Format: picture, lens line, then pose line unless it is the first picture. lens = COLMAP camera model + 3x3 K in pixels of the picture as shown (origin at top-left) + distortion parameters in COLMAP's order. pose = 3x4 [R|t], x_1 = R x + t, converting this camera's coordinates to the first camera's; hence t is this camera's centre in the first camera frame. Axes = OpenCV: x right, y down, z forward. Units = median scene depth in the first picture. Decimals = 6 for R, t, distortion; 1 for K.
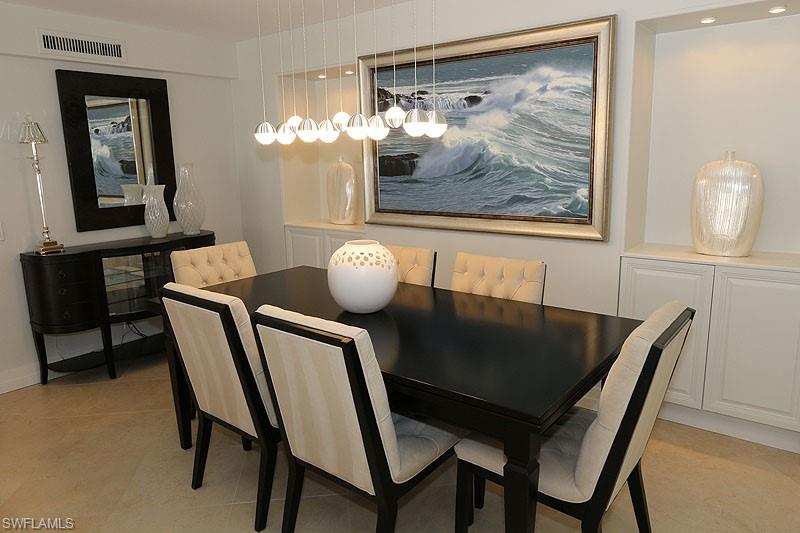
lens RADIAL K [[554.9, 0, 399.7], [0, 554.9, 263.8], [0, 0, 1]] dist [0.000975, -0.001707]
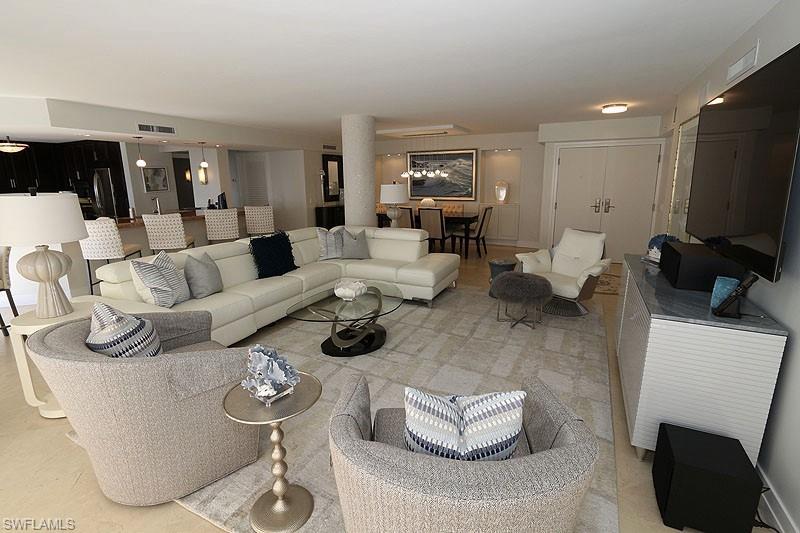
lens RADIAL K [[378.8, 0, 399.4], [0, 378.8, 264.7], [0, 0, 1]] dist [0.000207, 0.000045]
pose [[0.979605, -0.035050, 0.197853, -0.744389], [0.030160, 0.999162, 0.027676, 0.329183], [-0.198658, -0.021145, 0.979841, -1.632340]]
